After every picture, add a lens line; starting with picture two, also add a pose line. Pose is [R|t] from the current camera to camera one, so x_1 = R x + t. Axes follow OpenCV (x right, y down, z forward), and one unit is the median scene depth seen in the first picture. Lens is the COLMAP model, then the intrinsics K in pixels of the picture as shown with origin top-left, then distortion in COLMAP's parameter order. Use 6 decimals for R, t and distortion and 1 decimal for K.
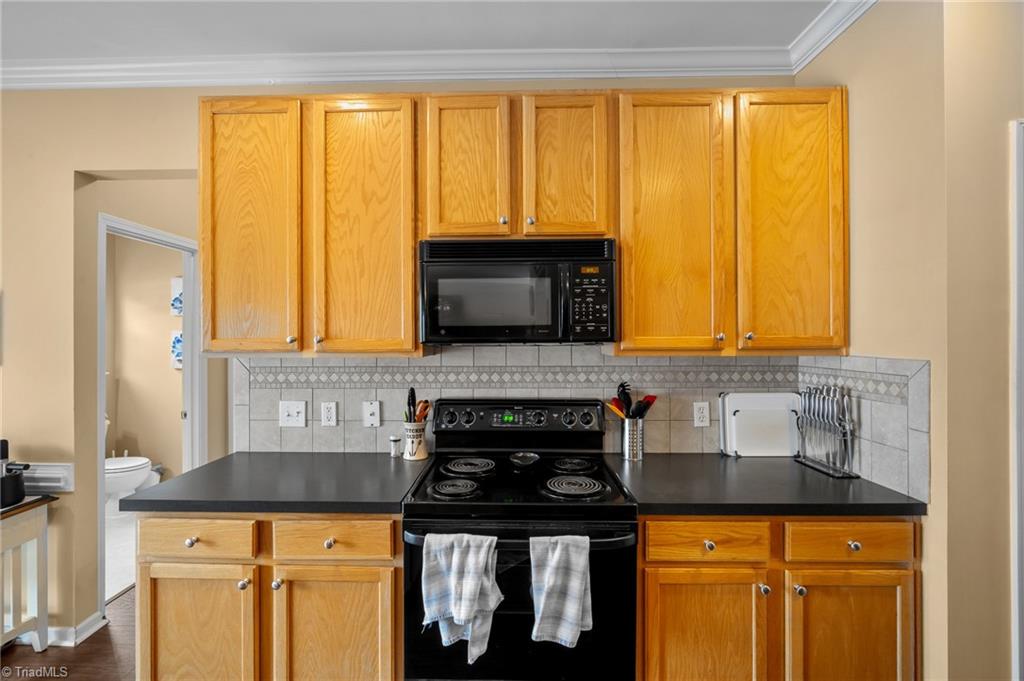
lens RADIAL K [[454.0, 0, 512.0], [0, 454.0, 341.6], [0, 0, 1]] dist [-0.002769, 0.000144]
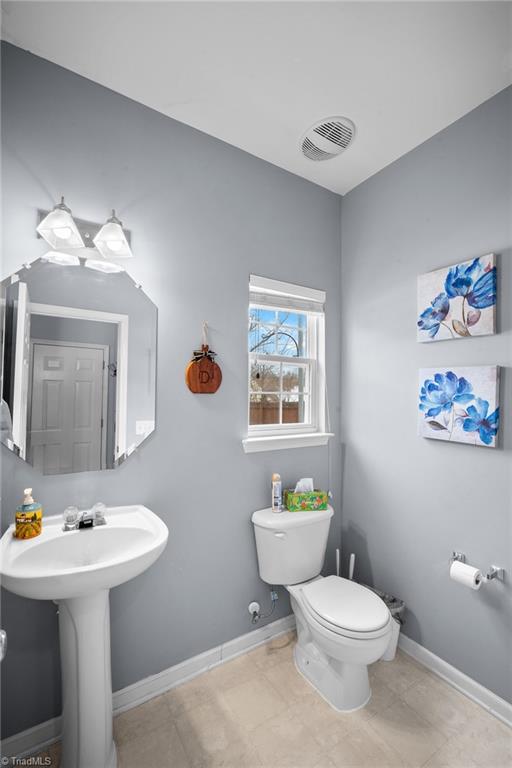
lens RADIAL K [[340.5, 0, 255.4], [0, 340.5, 384.4], [0, 0, 1]] dist [-0.002769, 0.000144]
pose [[0.556762, -0.002530, -0.830668, -0.511575], [-0.013254, 0.999841, -0.011929, 0.003922], [0.830566, 0.017651, 0.556640, 0.594336]]
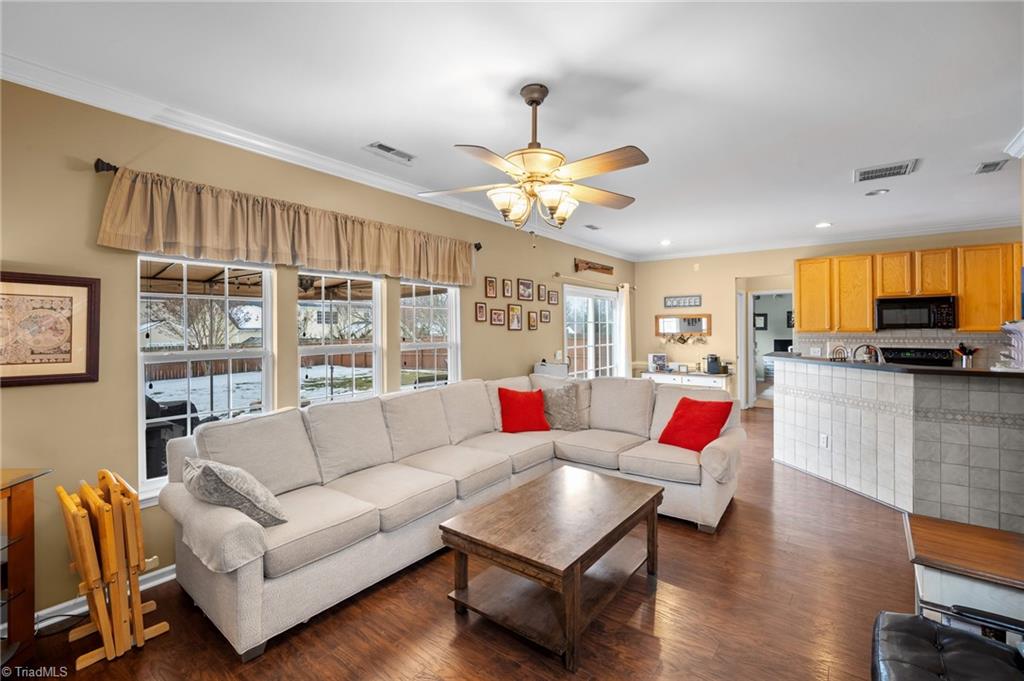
lens RADIAL K [[454.0, 0, 512.0], [0, 454.0, 330.2], [0, 0, 1]] dist [-0.002769, 0.000144]
pose [[0.805840, -0.004553, -0.592115, -0.376872], [0.004583, 0.999988, -0.001453, 0.004047], [0.592115, -0.001543, 0.805852, -3.225076]]
